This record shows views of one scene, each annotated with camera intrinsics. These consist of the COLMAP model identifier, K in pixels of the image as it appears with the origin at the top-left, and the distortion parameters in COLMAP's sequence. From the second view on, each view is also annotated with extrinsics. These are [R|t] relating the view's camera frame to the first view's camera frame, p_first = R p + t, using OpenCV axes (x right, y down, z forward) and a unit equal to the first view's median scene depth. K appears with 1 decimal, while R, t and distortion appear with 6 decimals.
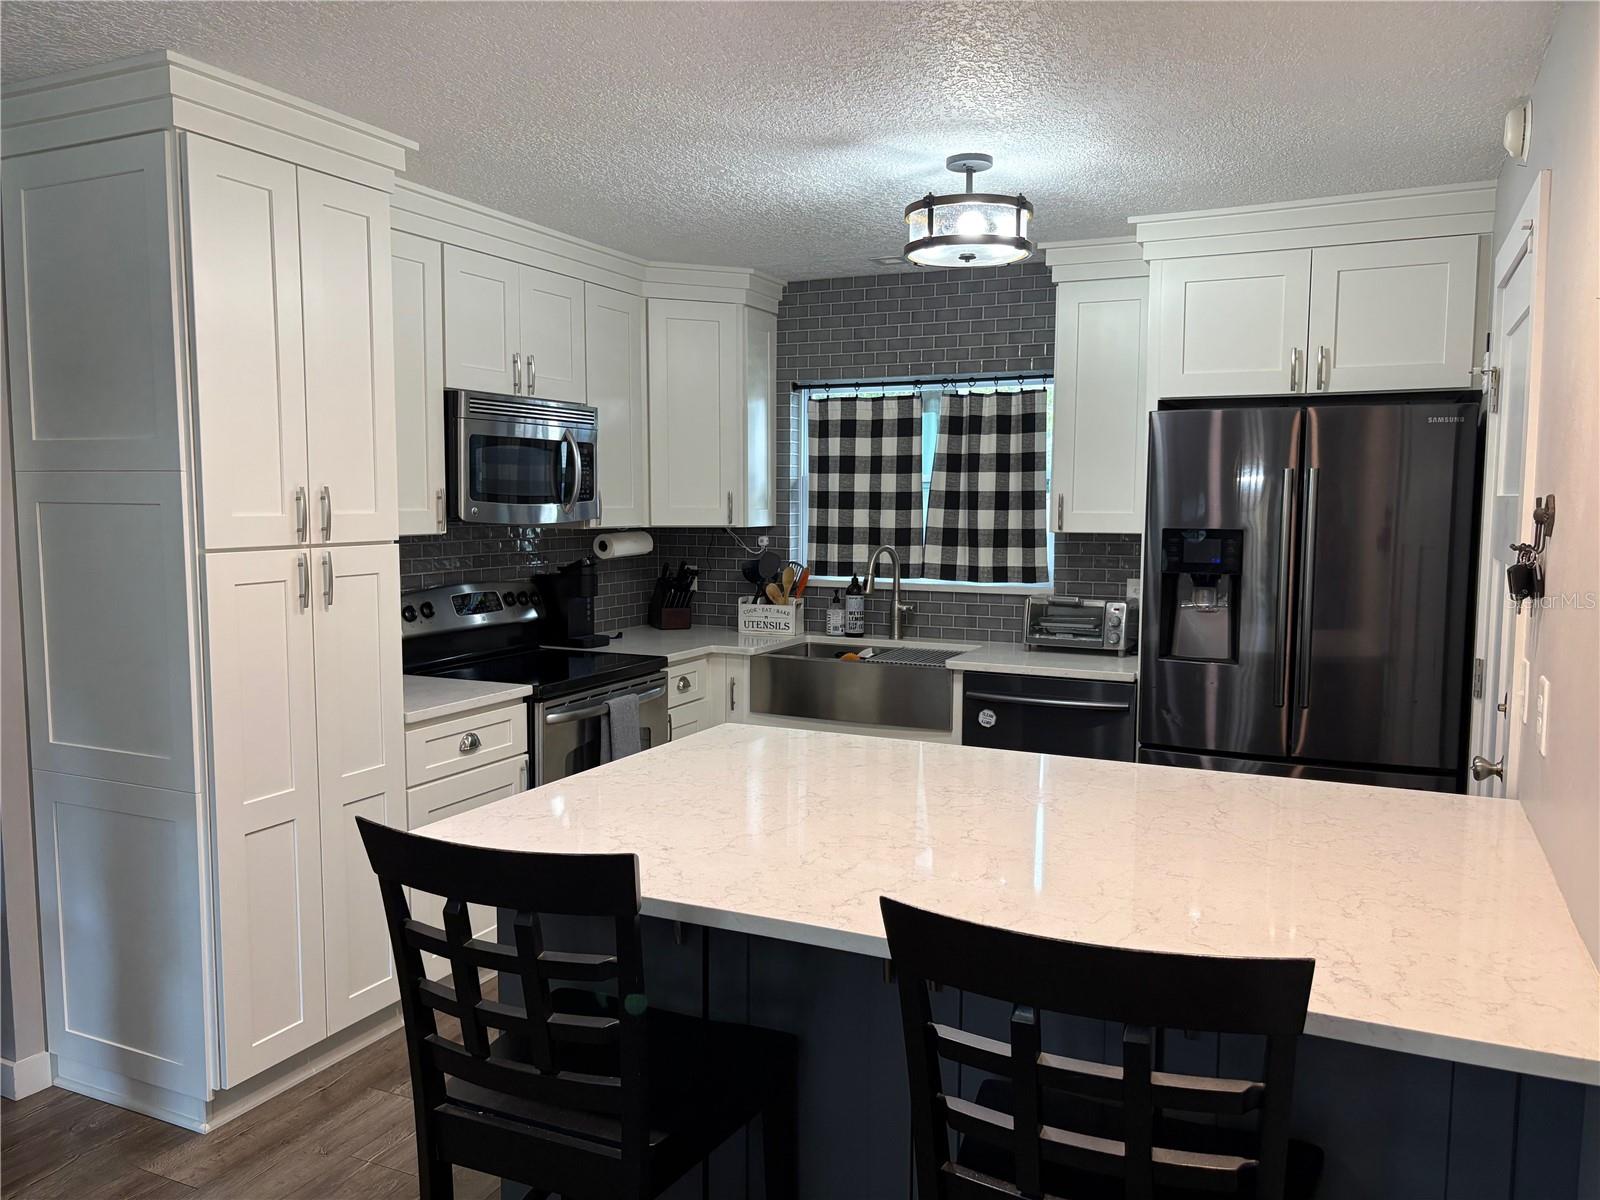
lens RADIAL K [[1225.5, 0, 786.6], [0, 1225.5, 620.9], [0, 0, 1]] dist [0.046932, -0.053469]
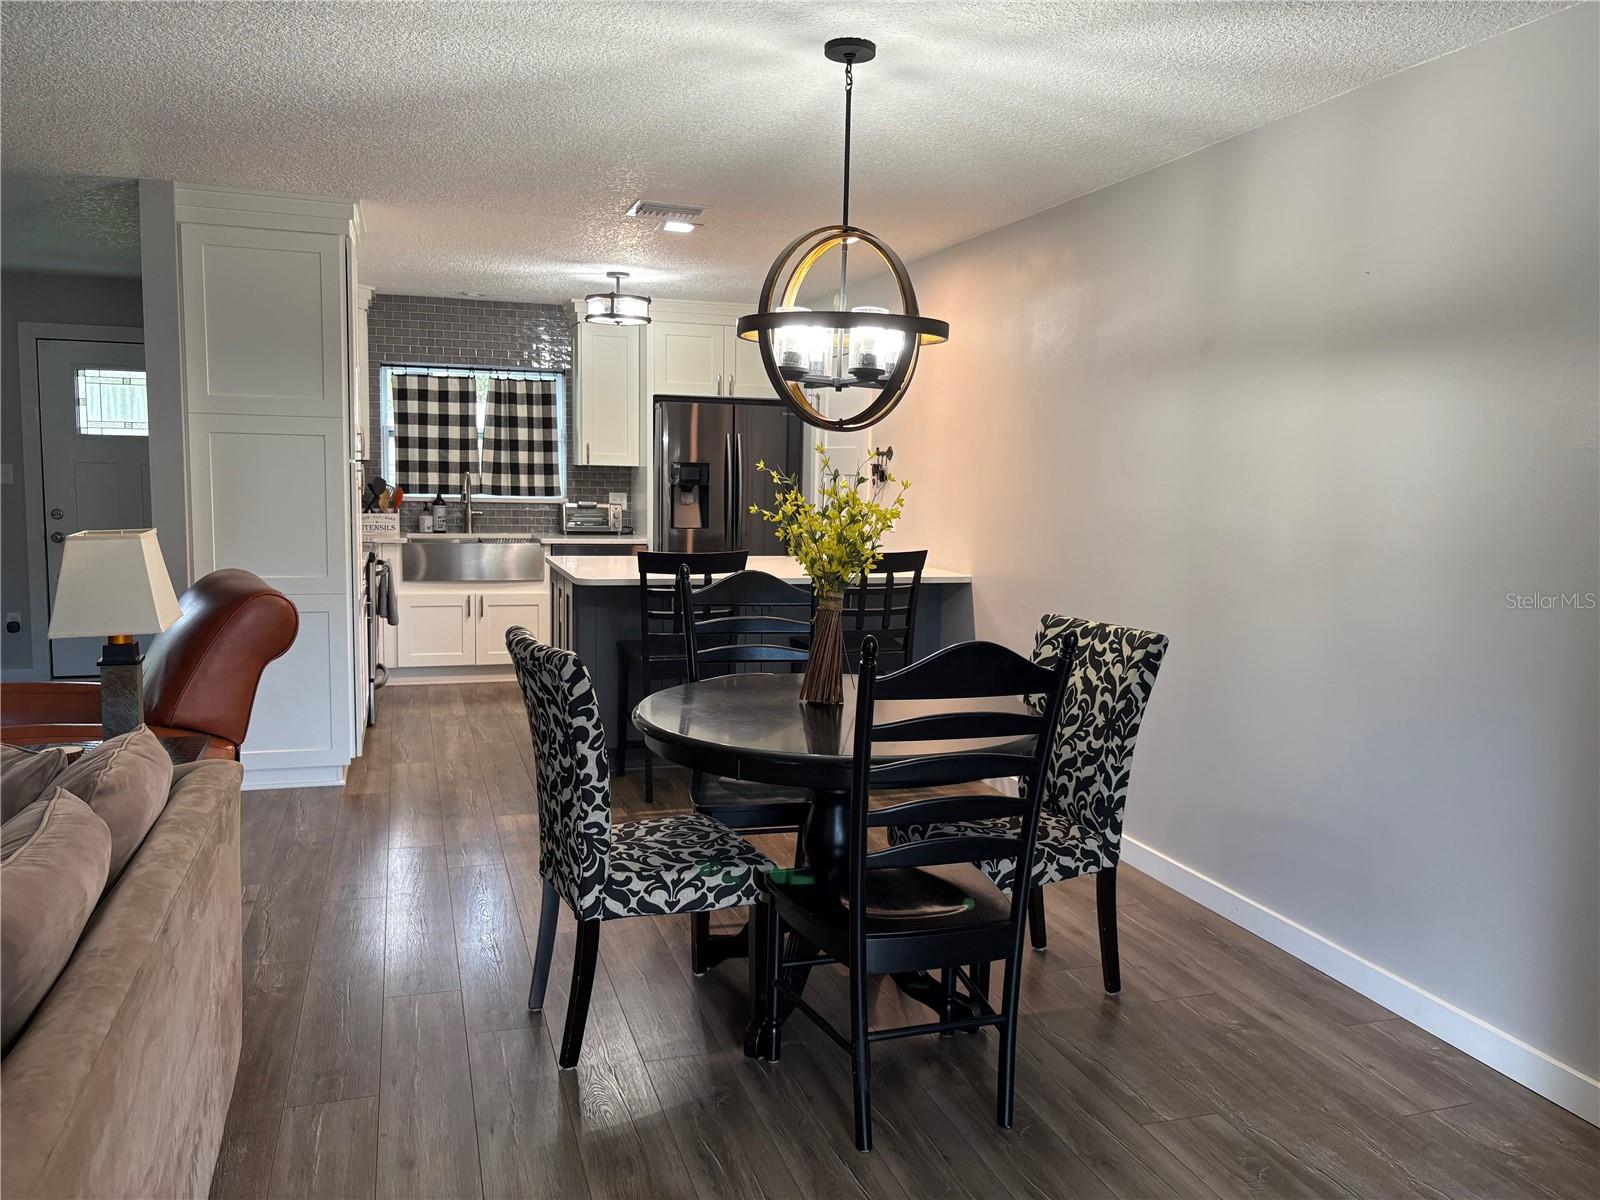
lens RADIAL K [[1225.5, 0, 809.8], [0, 1225.5, 607.2], [0, 0, 1]] dist [0.046932, -0.053469]
pose [[0.723605, -0.067260, 0.686929, -0.681554], [0.052802, 0.997718, 0.042070, 0.066116], [-0.688191, 0.005829, 0.725506, -0.434266]]
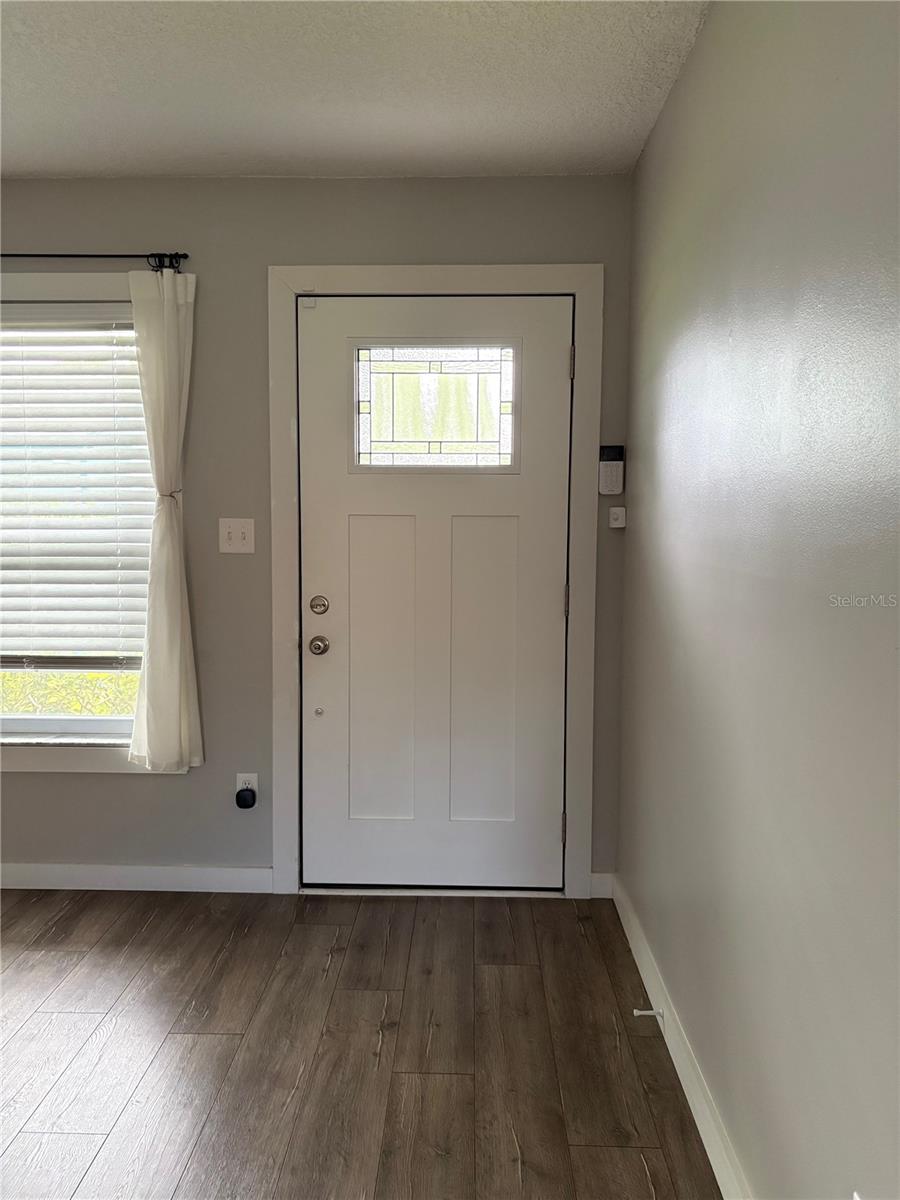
lens RADIAL K [[919.1, 0, 450.1], [0, 919.1, 588.9], [0, 0, 1]] dist [0.046932, -0.053469]
pose [[0.917949, -0.037768, 0.394896, -0.482078], [0.040598, 0.999175, 0.001190, -0.035009], [-0.394615, 0.014940, 0.918725, 0.607461]]
